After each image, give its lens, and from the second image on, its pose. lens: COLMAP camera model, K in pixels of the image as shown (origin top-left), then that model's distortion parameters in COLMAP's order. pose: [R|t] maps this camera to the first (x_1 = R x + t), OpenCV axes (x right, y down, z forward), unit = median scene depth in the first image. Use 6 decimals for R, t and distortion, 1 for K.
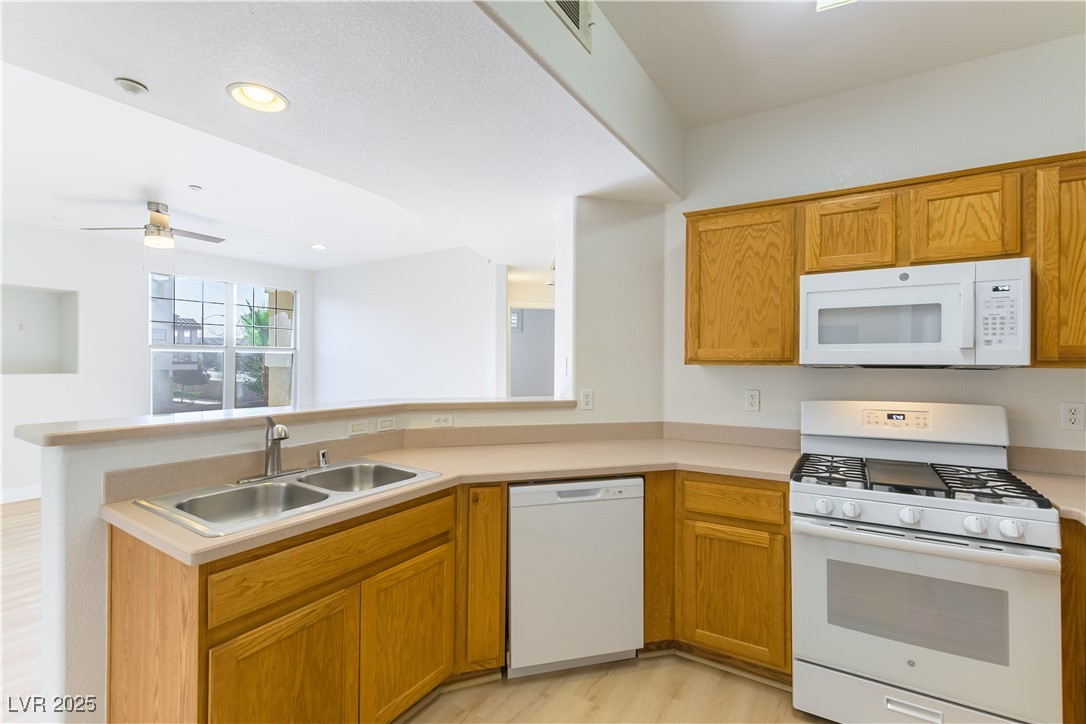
lens RADIAL K [[480.5, 0, 555.8], [0, 480.5, 362.3], [0, 0, 1]] dist [-0.000054, -0.000136]
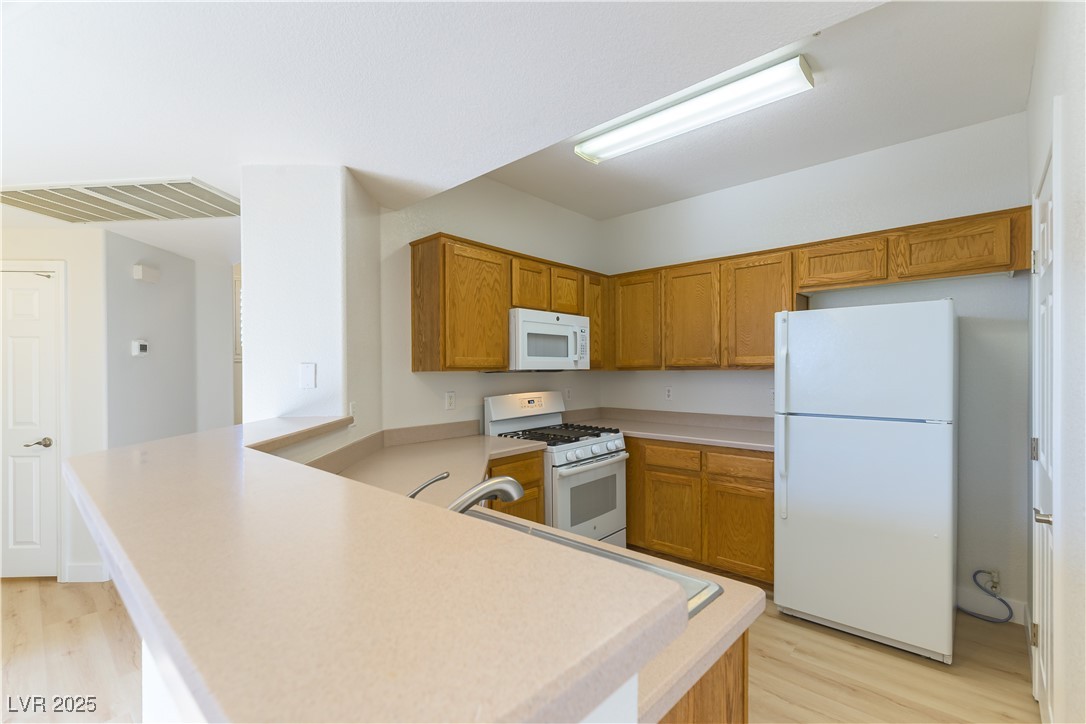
lens RADIAL K [[482.9, 0, 538.5], [0, 482.9, 376.4], [0, 0, 1]] dist [0.000500, -0.000200]
pose [[0.190510, -0.017140, 0.981536, -0.903659], [0.007965, 0.999842, 0.015914, 0.001352], [-0.981653, 0.004786, 0.190616, 0.671689]]
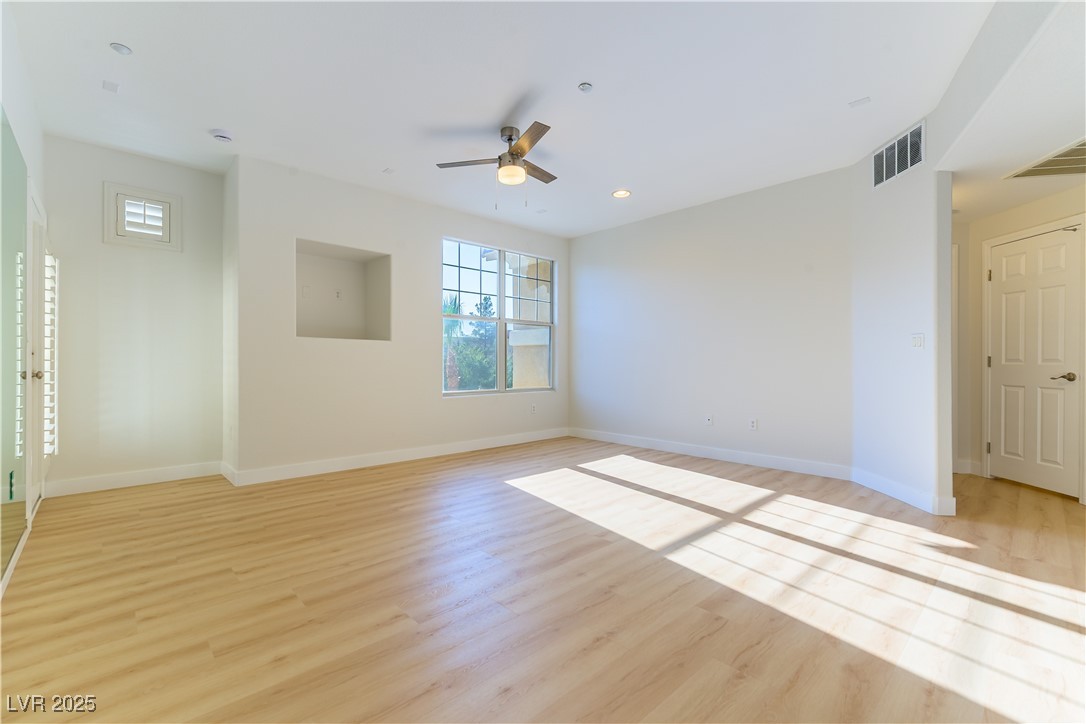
lens RADIAL K [[471.7, 0, 549.4], [0, 471.7, 361.3], [0, 0, 1]] dist [0.000831, 0.000166]
pose [[0.968444, -0.003620, -0.249205, -1.080076], [0.002113, 0.999978, -0.006312, 0.170490], [0.249223, 0.005586, 0.968430, 0.402935]]
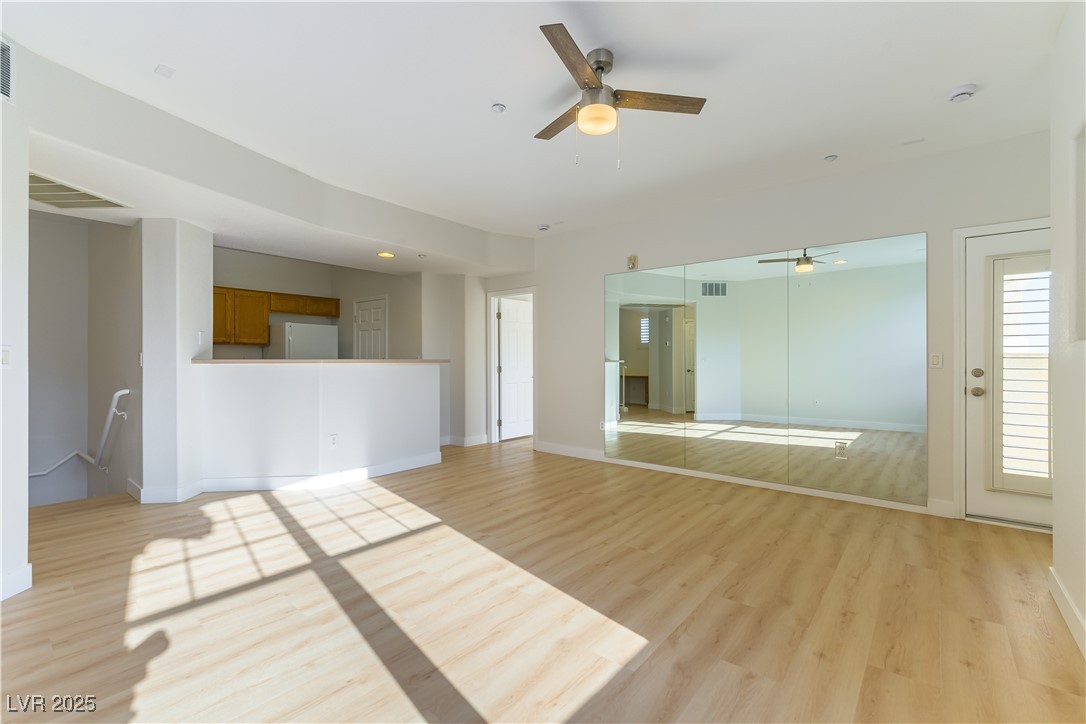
lens RADIAL K [[469.1, 0, 557.7], [0, 469.1, 362.4], [0, 0, 1]] dist [-0.001273, -0.000192]
pose [[-0.993561, -0.005616, 0.113159, -1.652777], [-0.005176, 0.999978, 0.004185, 0.098129], [-0.113180, 0.003572, -0.993568, 3.117069]]
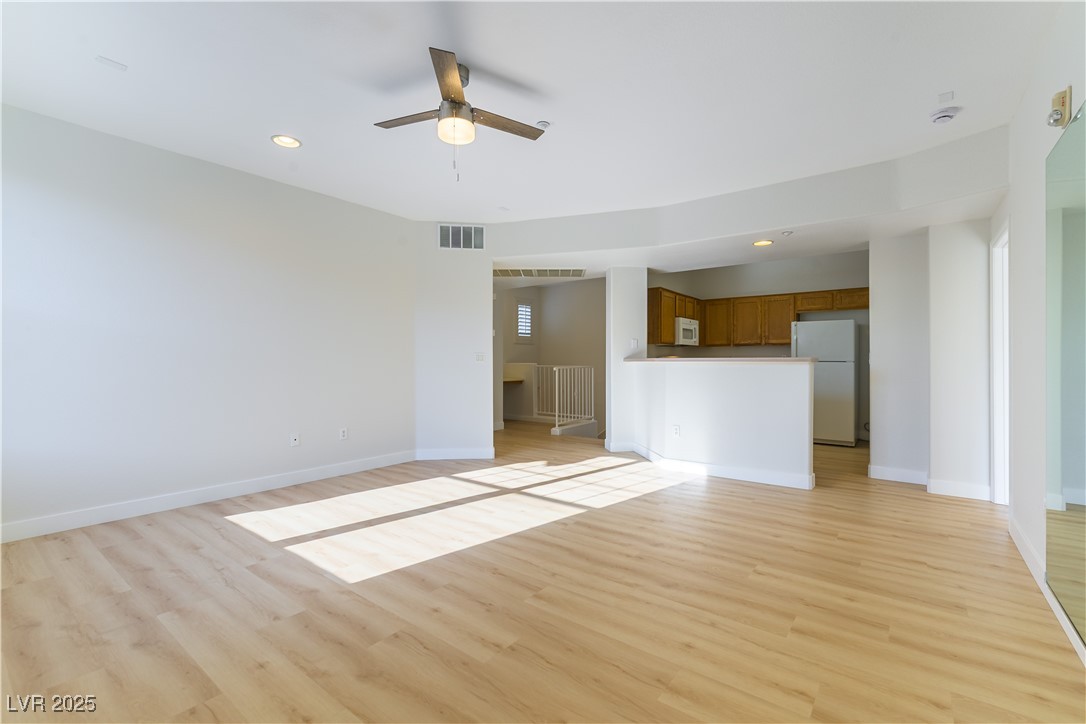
lens RADIAL K [[476.7, 0, 543.0], [0, 476.7, 362.0], [0, 0, 1]] dist [0.000469, -0.000083]
pose [[0.098751, -0.008556, 0.995075, -2.832024], [0.000565, 0.999963, 0.008542, 0.095653], [-0.995112, -0.000282, 0.098752, 1.619224]]
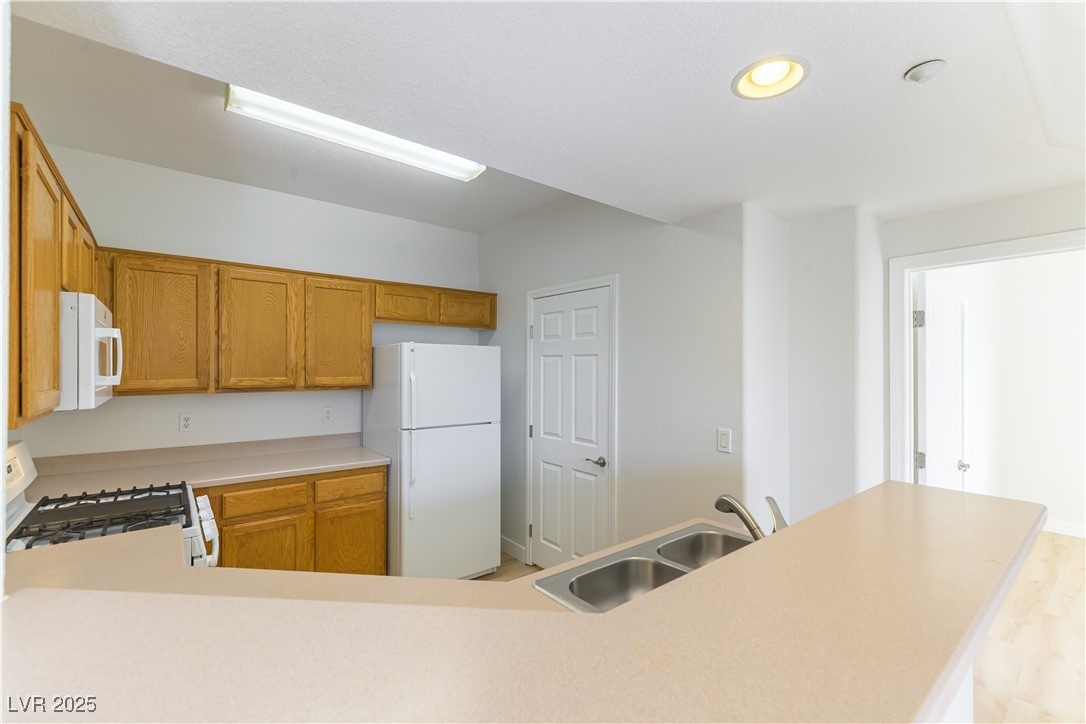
lens RADIAL K [[469.1, 0, 557.7], [0, 469.1, 362.4], [0, 0, 1]] dist [-0.001273, -0.000192]
pose [[-0.949159, -0.003364, 0.314779, -0.441152], [-0.006262, 0.999947, -0.008196, -0.069853], [-0.314735, -0.009751, -0.949130, 1.486981]]
